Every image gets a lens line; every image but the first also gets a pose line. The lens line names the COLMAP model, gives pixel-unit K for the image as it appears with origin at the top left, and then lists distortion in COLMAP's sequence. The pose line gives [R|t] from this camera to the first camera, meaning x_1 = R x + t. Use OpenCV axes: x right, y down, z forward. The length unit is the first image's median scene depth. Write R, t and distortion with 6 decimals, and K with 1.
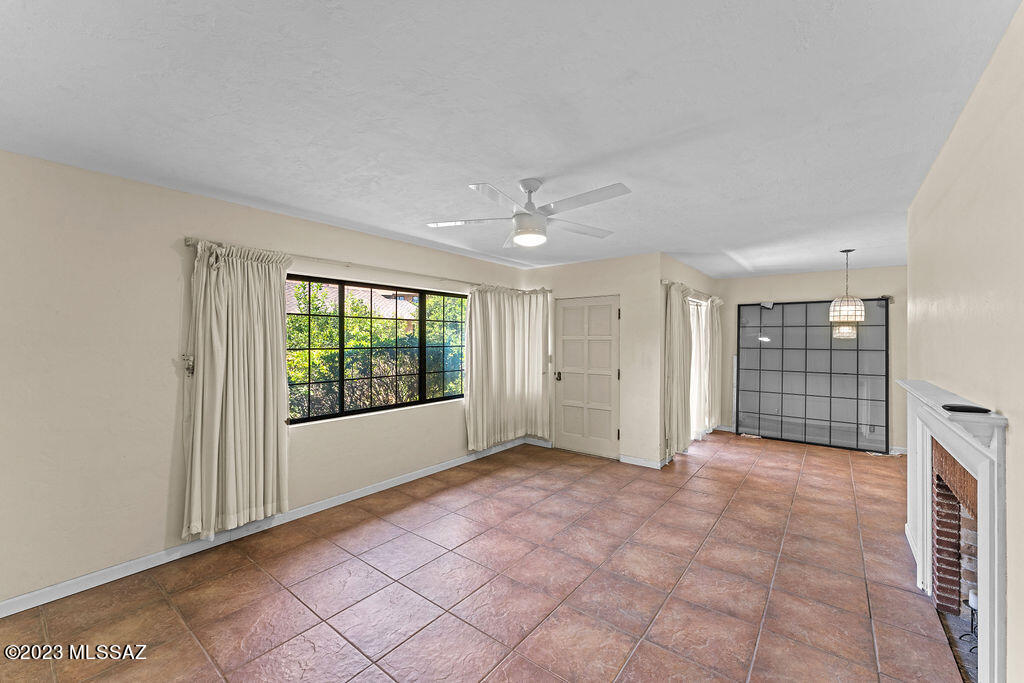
lens RADIAL K [[413.3, 0, 514.1], [0, 413.3, 340.8], [0, 0, 1]] dist [0.001418, -0.000454]
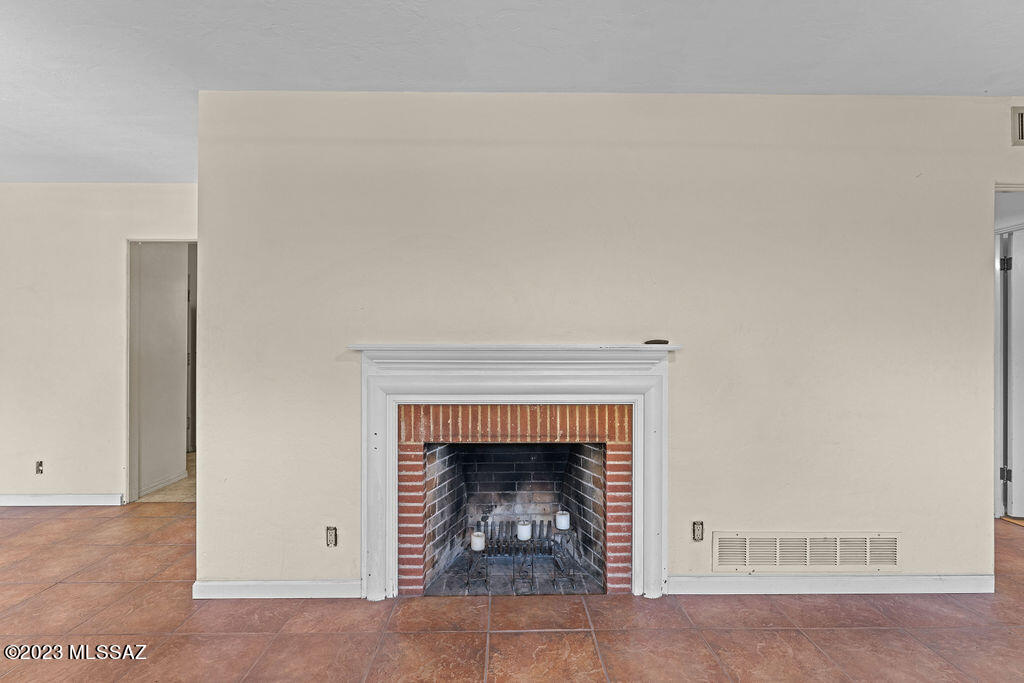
lens RADIAL K [[470.2, 0, 511.4], [0, 470.2, 340.8], [0, 0, 1]] dist [-0.001723, -0.001193]
pose [[-0.630334, -0.002198, 0.776321, 0.104058], [0.001709, 0.999990, 0.004219, 0.083670], [-0.776322, 0.003986, -0.630324, 1.292685]]
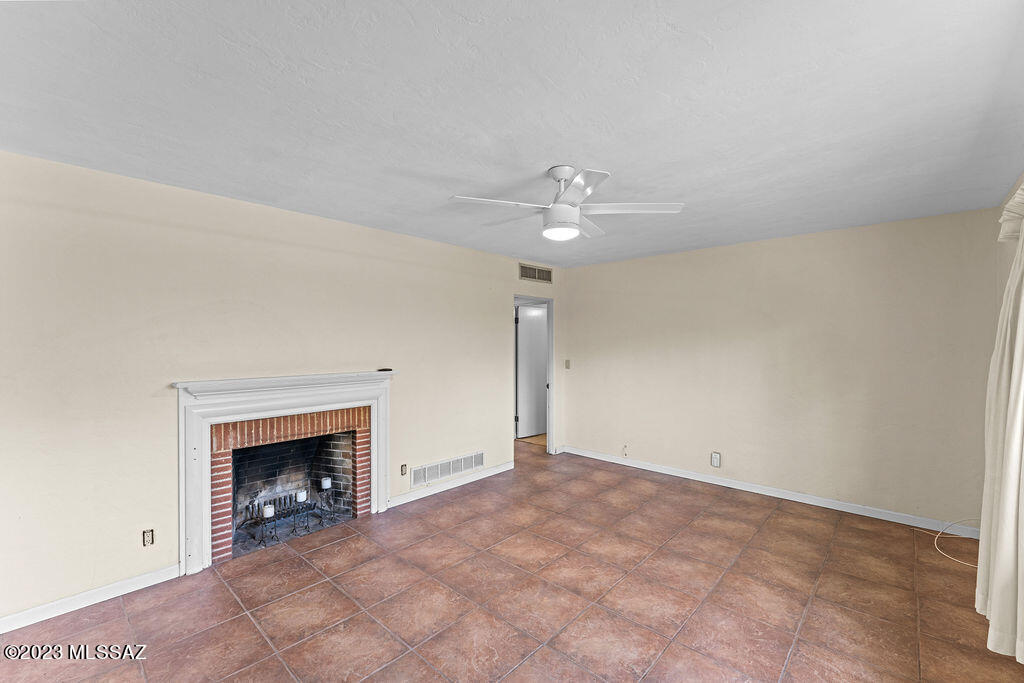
lens RADIAL K [[427.0, 0, 510.8], [0, 427.0, 341.7], [0, 0, 1]] dist [-0.009347, 0.000188]
pose [[-0.996289, -0.000472, 0.086066, 0.066552], [0.000225, 0.999967, 0.008091, -0.013638], [-0.086067, 0.008080, -0.996257, 1.911783]]
